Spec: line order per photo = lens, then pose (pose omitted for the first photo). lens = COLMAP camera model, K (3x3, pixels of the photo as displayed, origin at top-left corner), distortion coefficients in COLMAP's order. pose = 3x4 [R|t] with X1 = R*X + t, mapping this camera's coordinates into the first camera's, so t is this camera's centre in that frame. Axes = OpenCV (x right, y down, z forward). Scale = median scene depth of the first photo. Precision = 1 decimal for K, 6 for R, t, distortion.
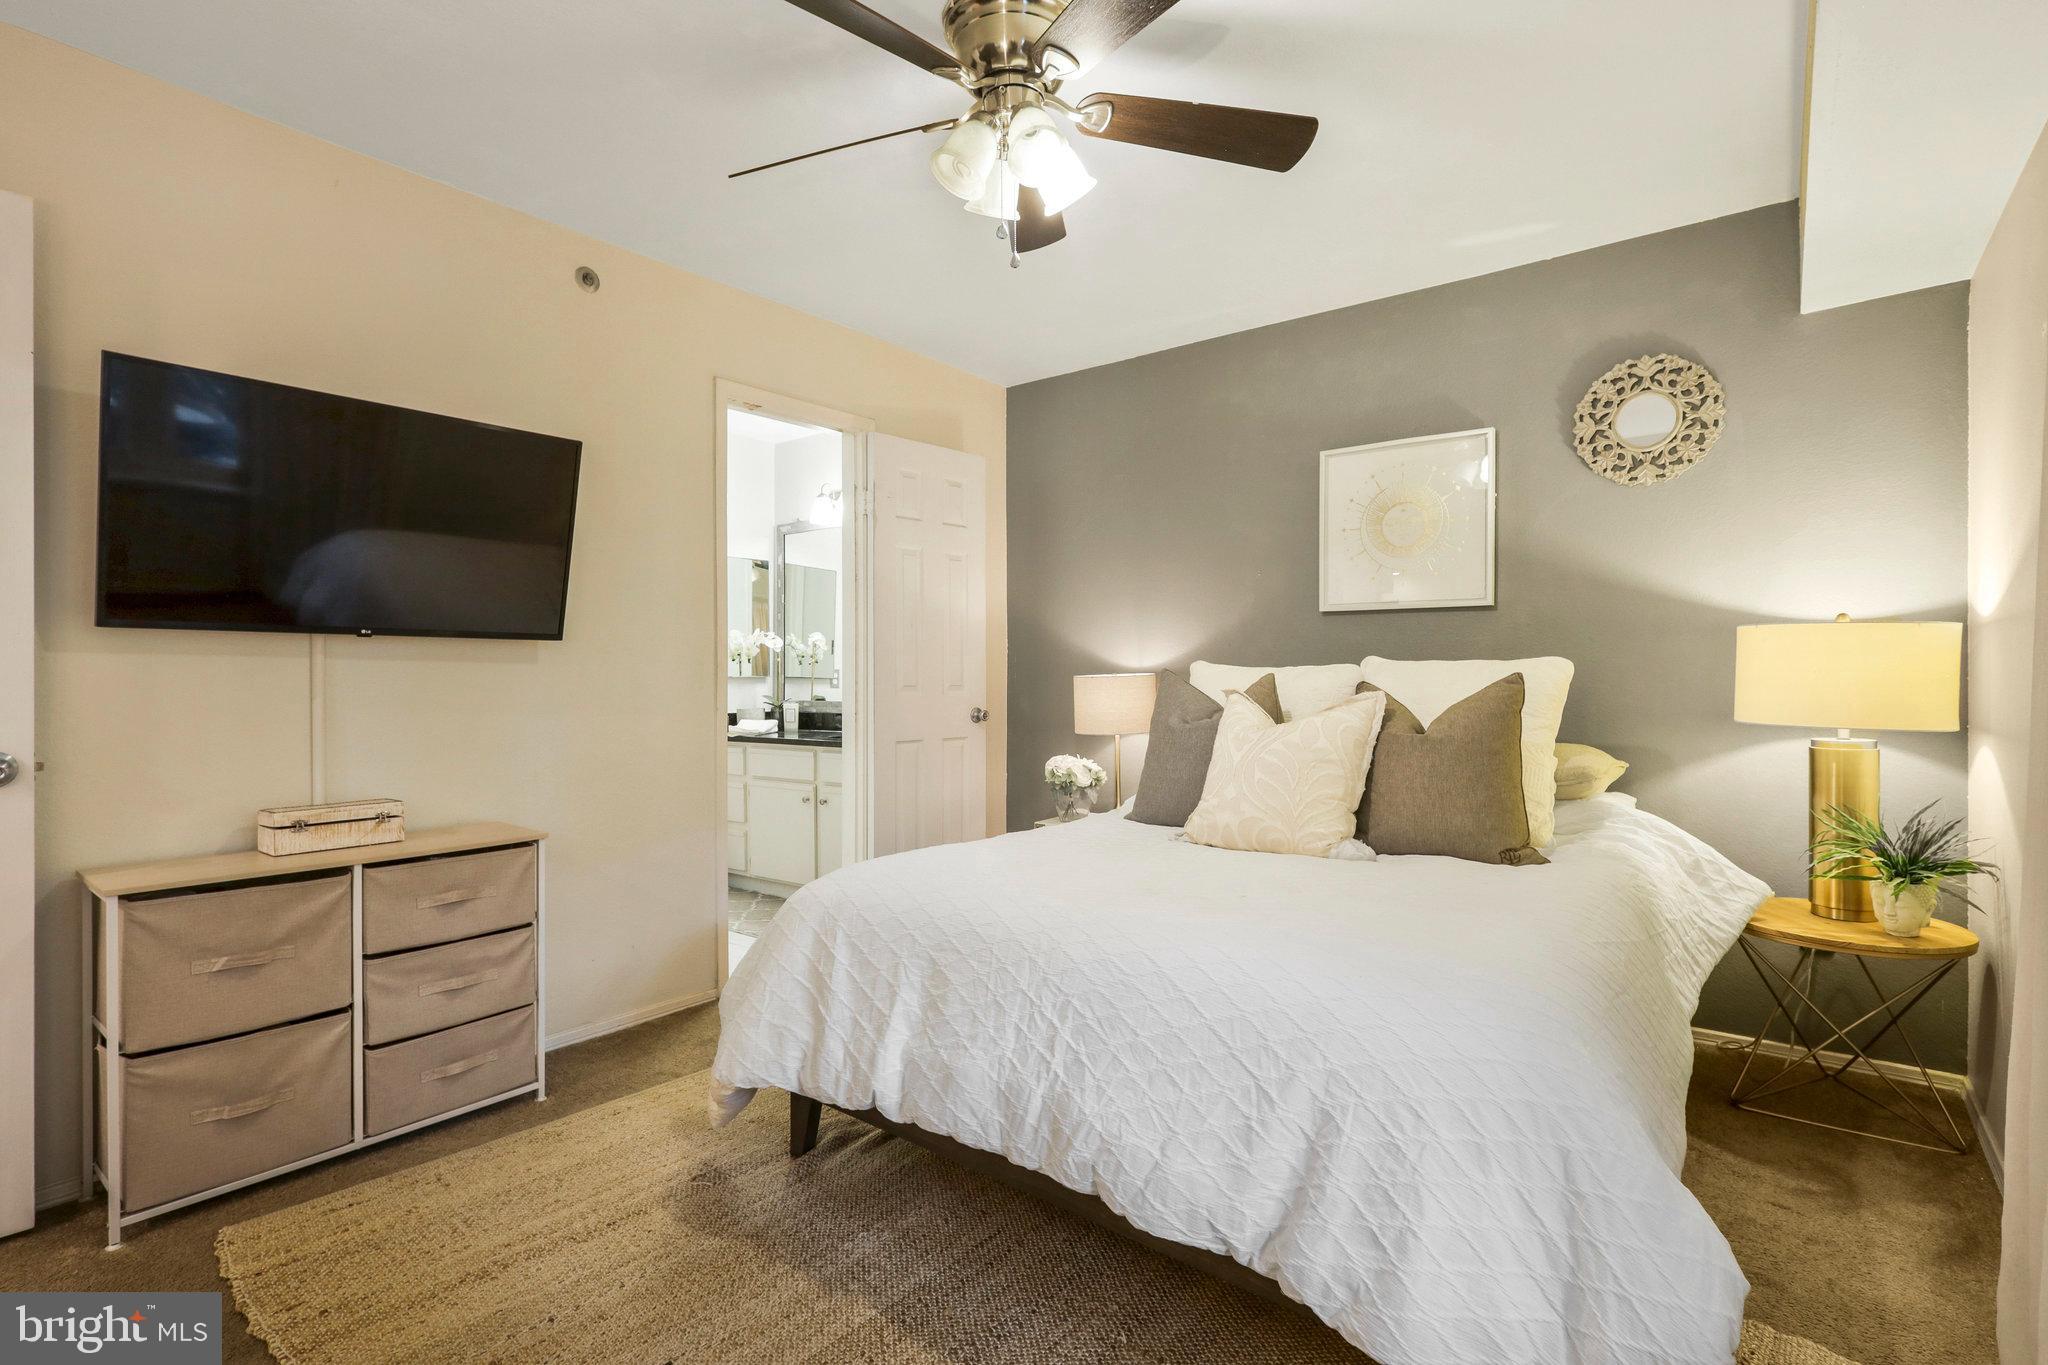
lens RADIAL K [[947.6, 0, 1027.9], [0, 947.6, 681.6], [0, 0, 1]] dist [-0.005715, -0.000740]
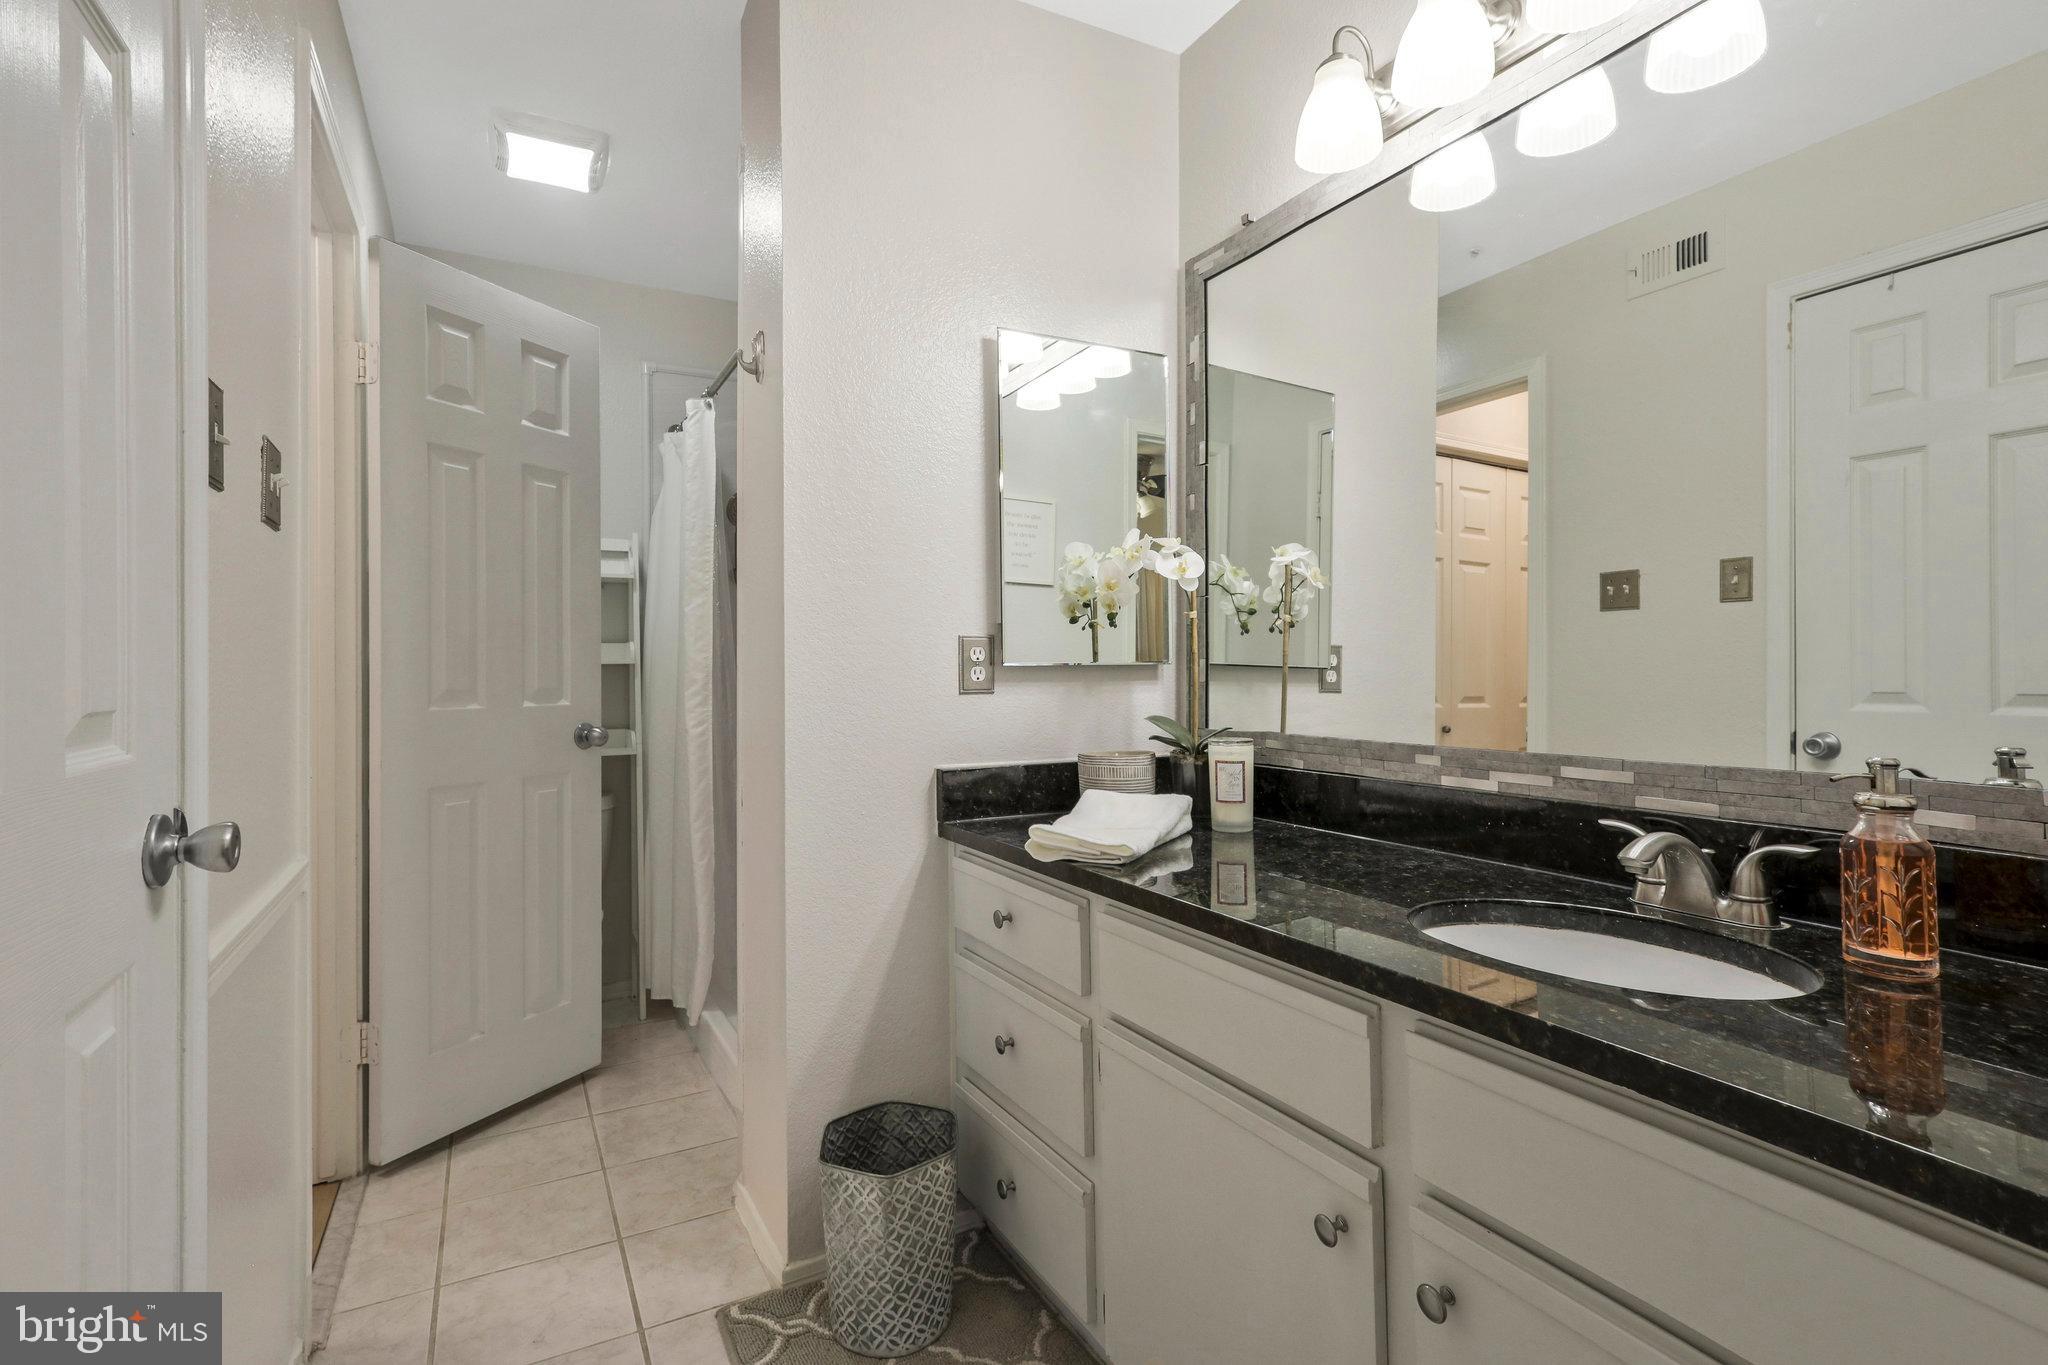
lens RADIAL K [[947.6, 0, 1017.1], [0, 947.6, 669.7], [0, 0, 1]] dist [-0.005715, -0.000740]
pose [[0.911979, -0.002183, -0.410231, -0.179523], [0.002117, 0.999998, -0.000615, -0.002995], [0.410231, -0.000308, 0.911981, 0.657145]]
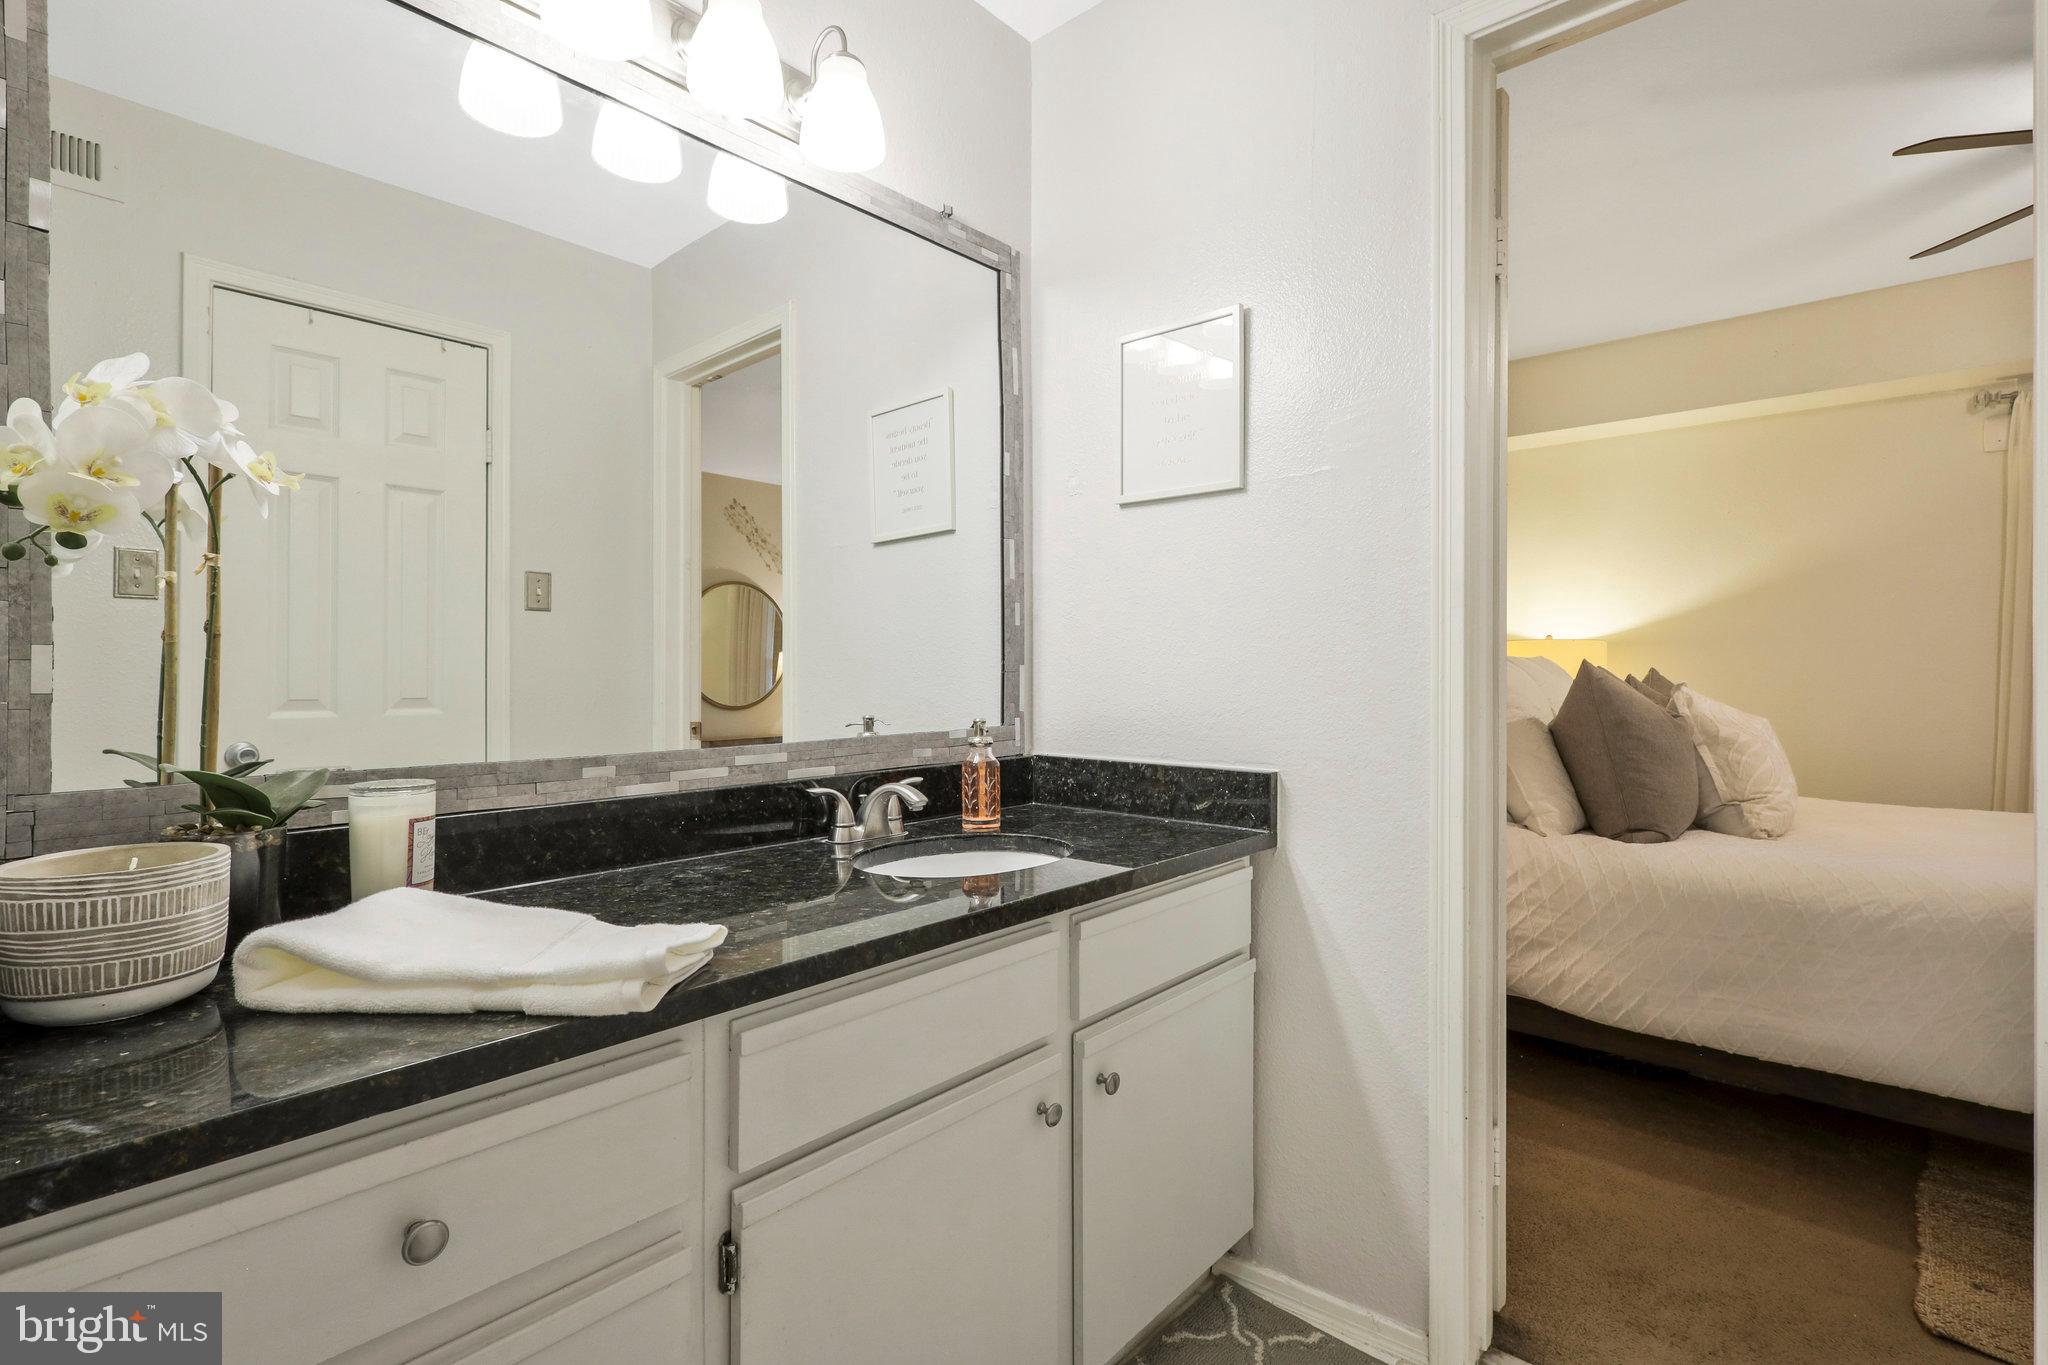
lens RADIAL K [[947.6, 0, 1017.8], [0, 947.6, 680.6], [0, 0, 1]] dist [-0.005715, -0.000740]
pose [[0.091772, -0.003913, 0.995772, -0.441860], [0.006779, 0.999972, 0.003305, -0.000142], [-0.995757, 0.006447, 0.091796, 0.845241]]
